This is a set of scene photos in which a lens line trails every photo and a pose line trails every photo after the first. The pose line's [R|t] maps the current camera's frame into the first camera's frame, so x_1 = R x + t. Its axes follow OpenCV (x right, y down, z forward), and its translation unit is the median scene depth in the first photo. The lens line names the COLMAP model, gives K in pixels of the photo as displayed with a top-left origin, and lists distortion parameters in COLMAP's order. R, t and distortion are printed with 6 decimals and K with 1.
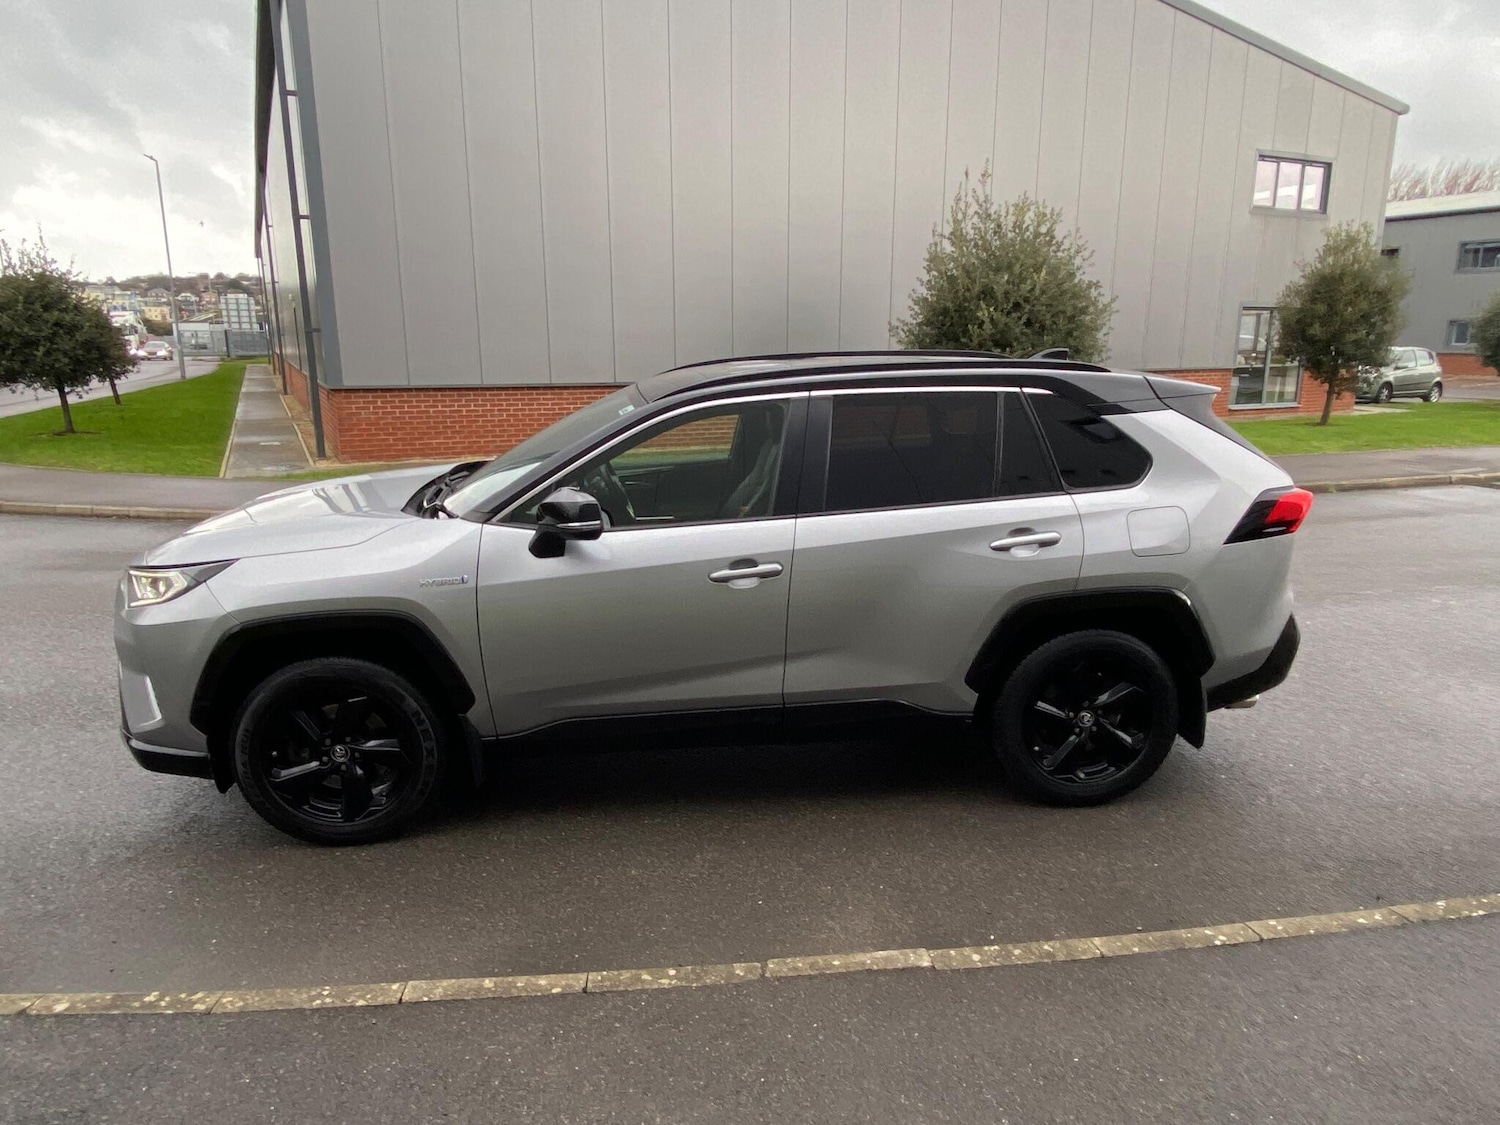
lens RADIAL K [[974.0, 0, 736.3], [0, 974.0, 564.6], [0, 0, 1]] dist [0.052428, -0.039529]
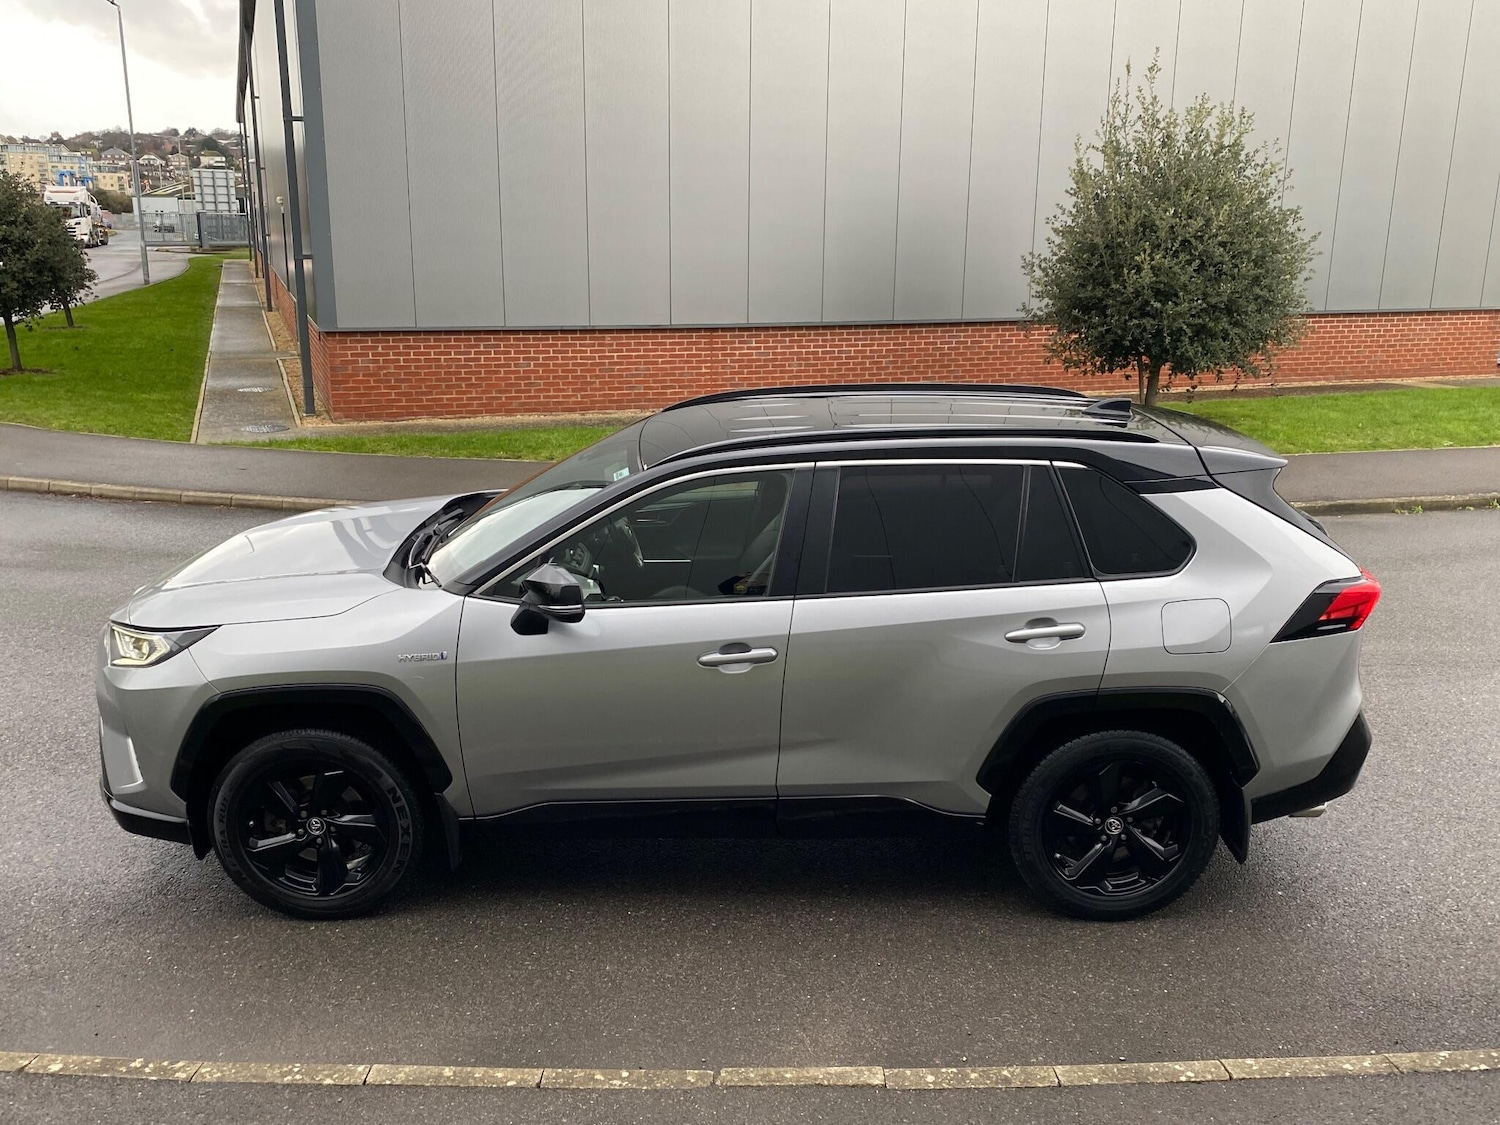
lens RADIAL K [[1313.7, 0, 733.5], [0, 1313.7, 560.2], [0, 0, 1]] dist [0.020302, -0.005496]
pose [[0.995702, 0.032091, -0.086882, 0.108564], [-0.029983, 0.999226, 0.025463, -0.112981], [0.087631, -0.022748, 0.995893, -0.246424]]
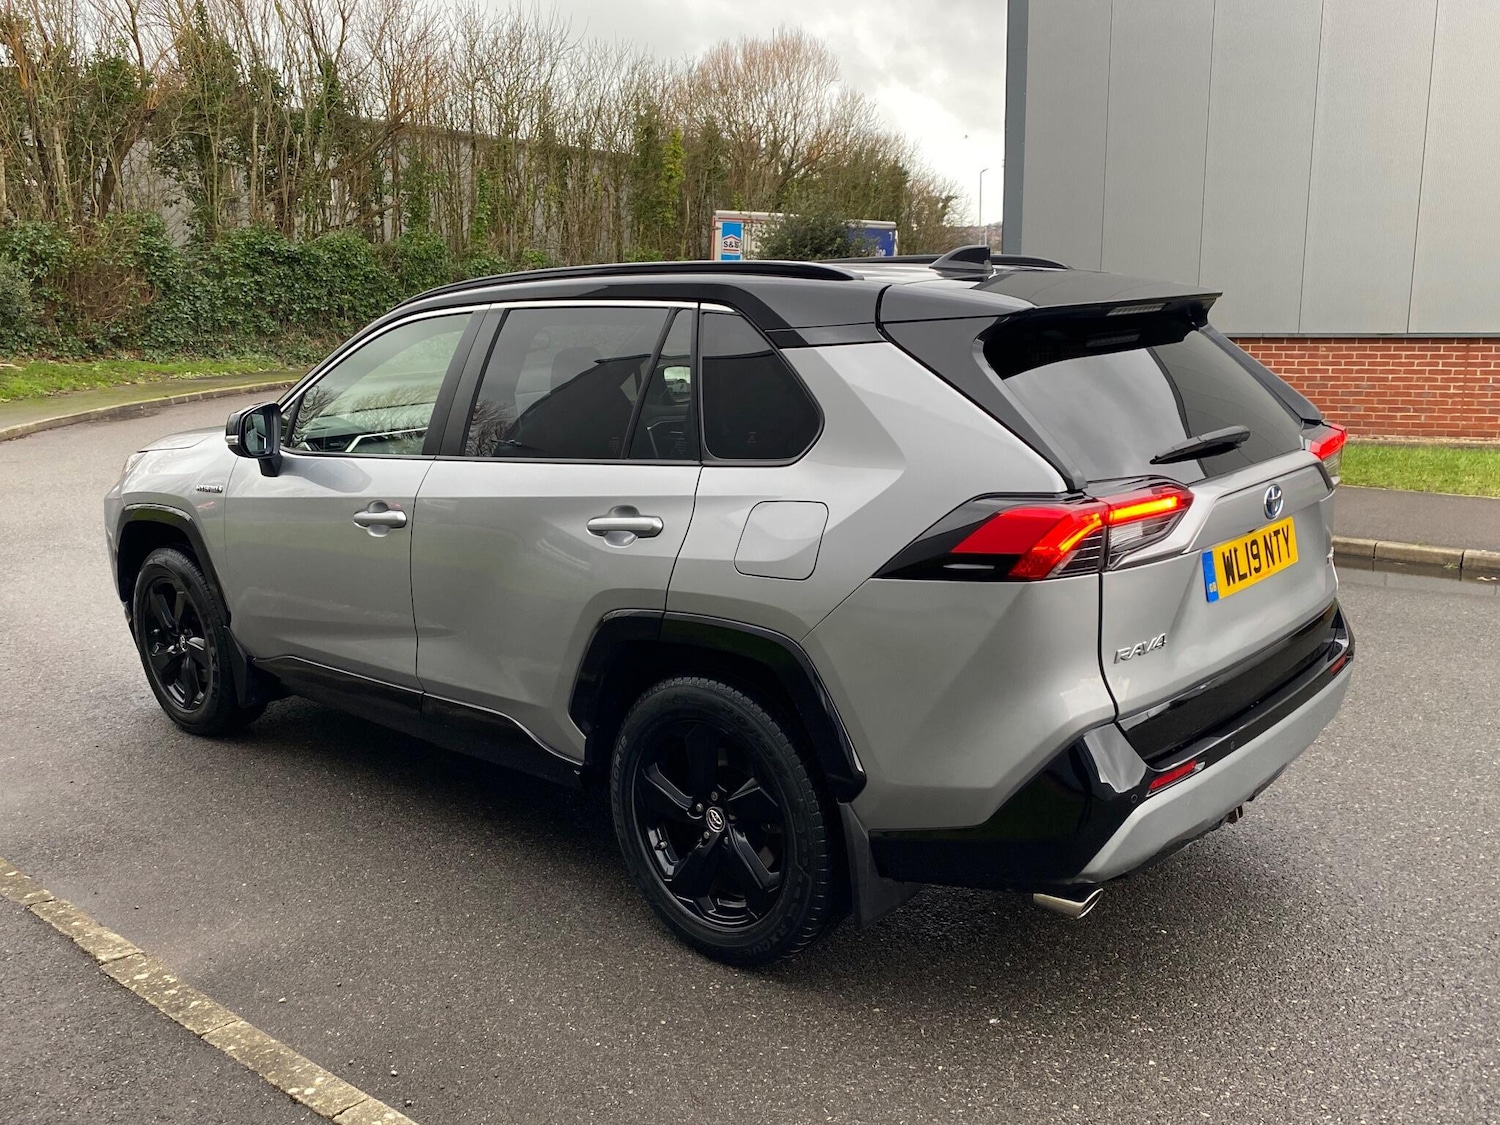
lens RADIAL K [[1313.7, 0, 744.1], [0, 1313.7, 552.9], [0, 0, 1]] dist [0.020302, -0.005496]
pose [[0.684377, 0.135030, -0.716516, 0.995995], [-0.151953, 0.987538, 0.040968, -0.054516], [0.713118, 0.080840, 0.696367, 0.420625]]
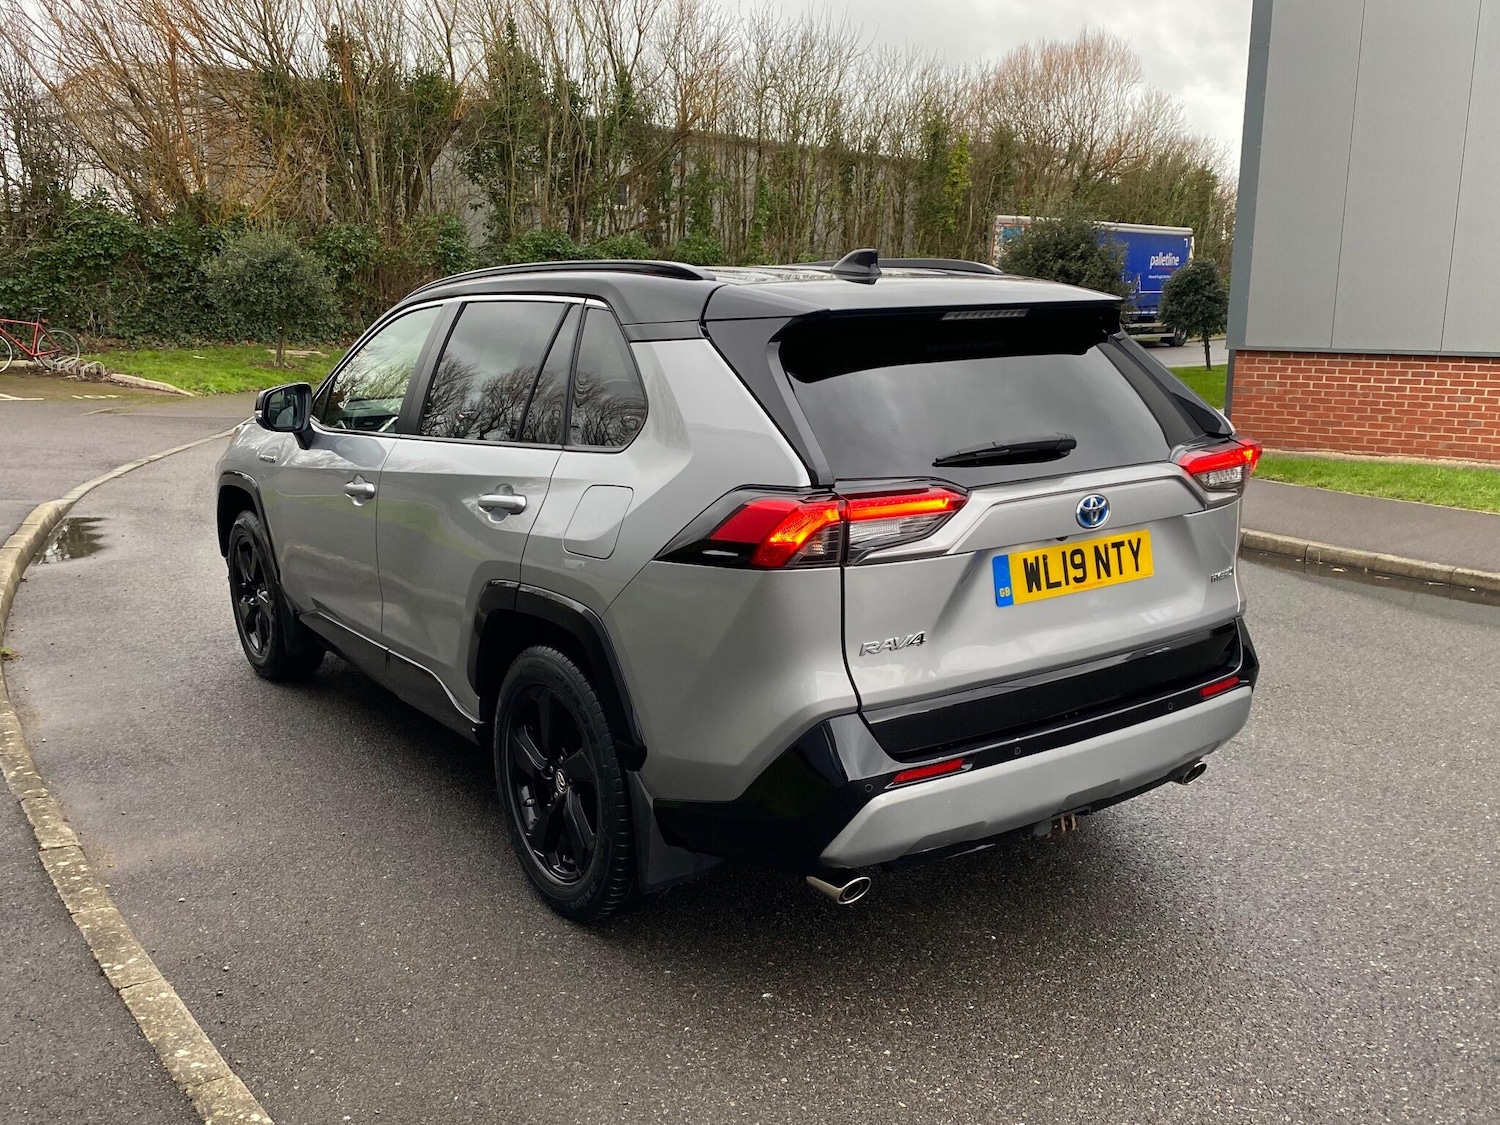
lens RADIAL K [[1313.7, 0, 754.2], [0, 1313.7, 562.7], [0, 0, 1]] dist [0.020302, -0.005496]
pose [[0.511347, 0.174595, -0.841451, 1.217242], [-0.200268, 0.976396, 0.080893, -0.096679], [0.835713, 0.127152, 0.534243, 0.627744]]
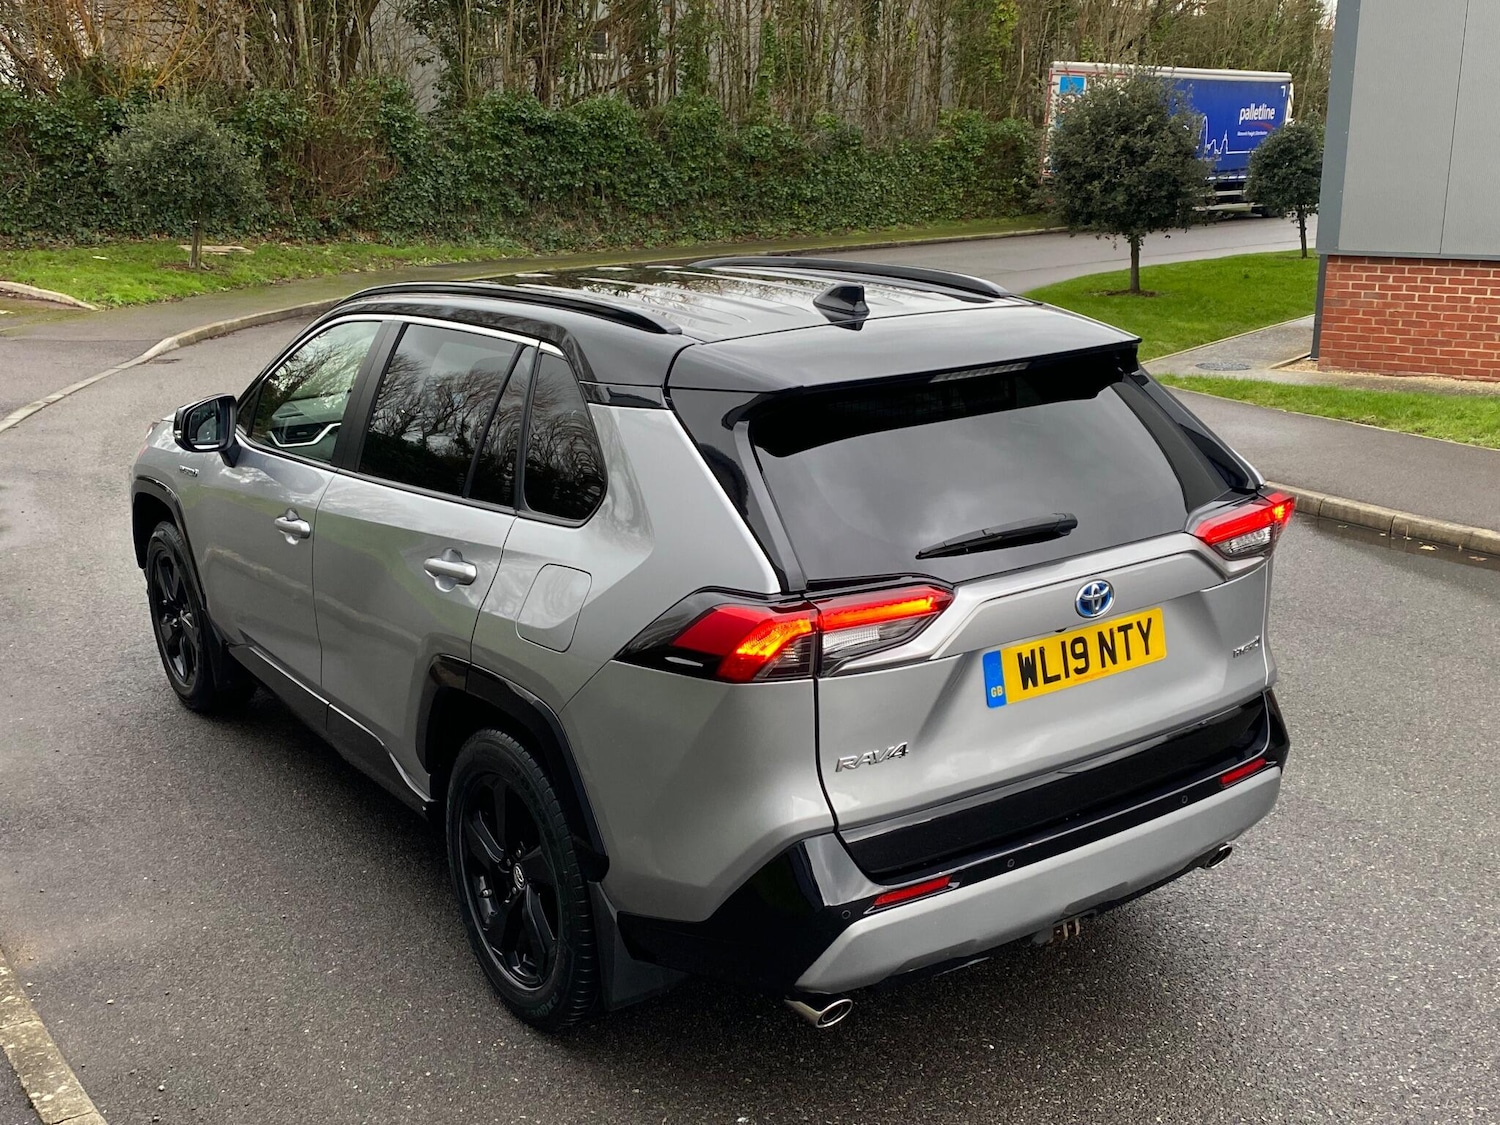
lens RADIAL K [[1569.1, 0, 746.6], [0, 1569.1, 552.8], [0, 0, 1]] dist [0.019159, 0.000000]
pose [[0.502625, 0.212661, -0.837940, 1.273725], [-0.190958, 0.972641, 0.132304, -0.211942], [0.843150, 0.093512, 0.529484, 0.595518]]
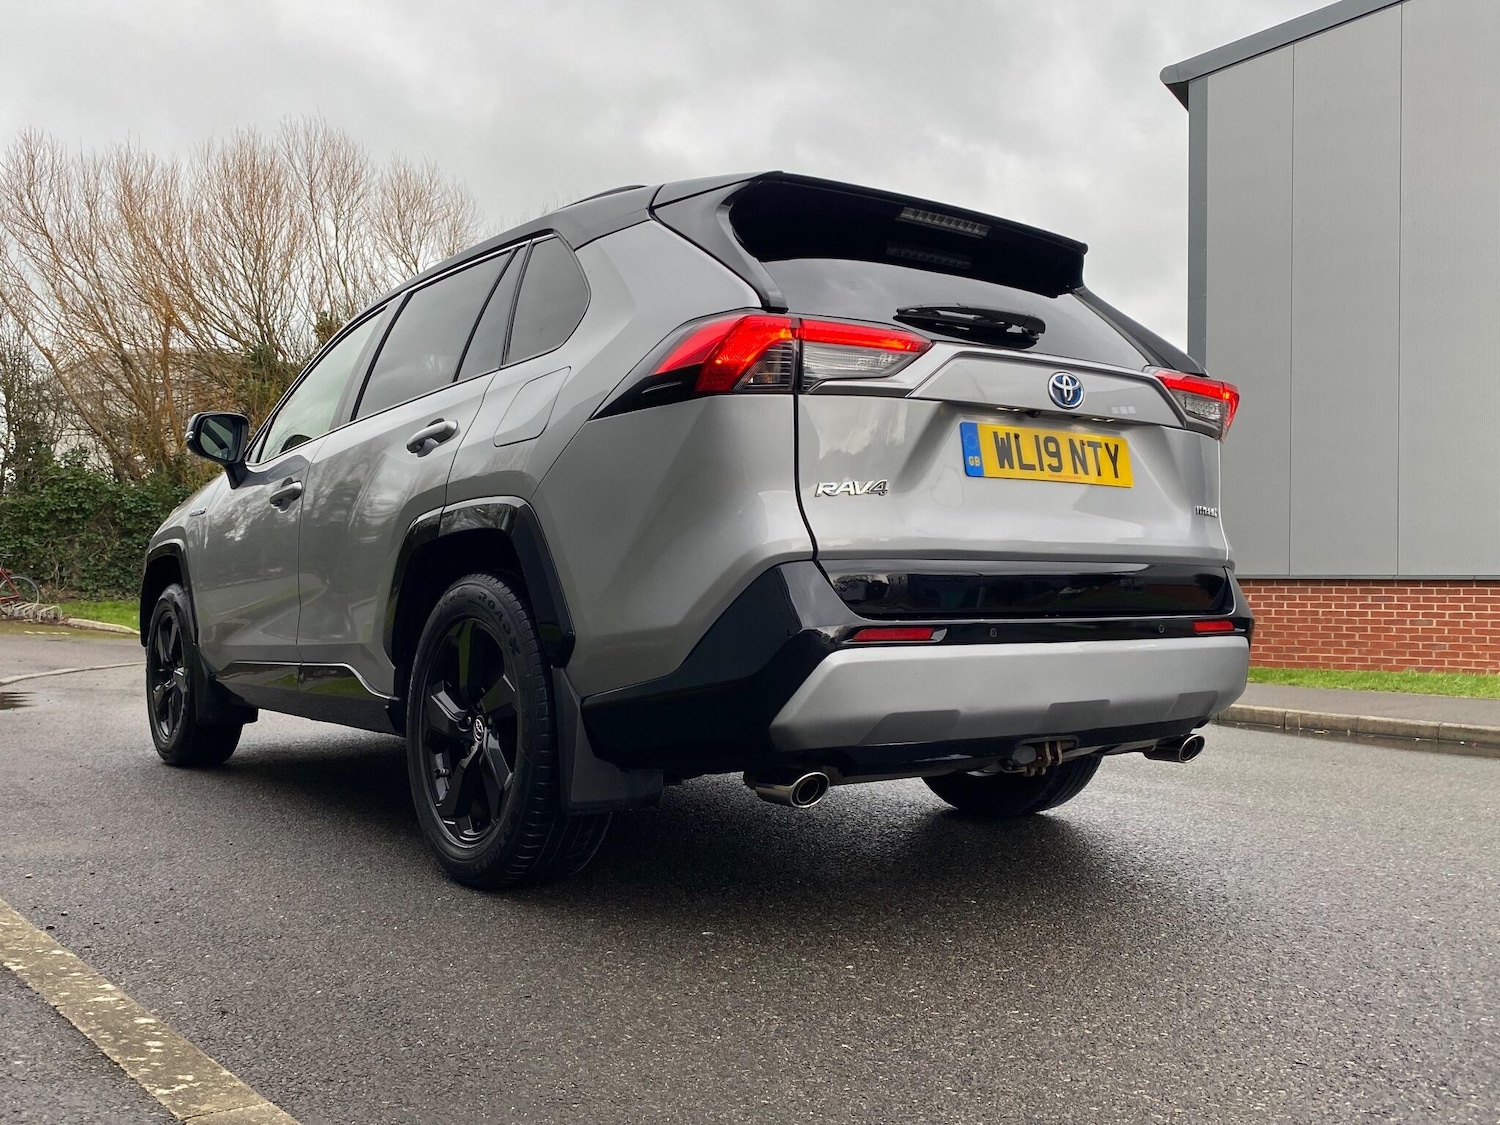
lens RADIAL K [[1313.7, 0, 742.0], [0, 1313.7, 564.0], [0, 0, 1]] dist [0.020302, -0.005496]
pose [[0.525603, -0.013218, -0.850627, 1.176225], [-0.210496, 0.966768, -0.145088, 0.147787], [0.824277, 0.255312, 0.505354, 0.726662]]
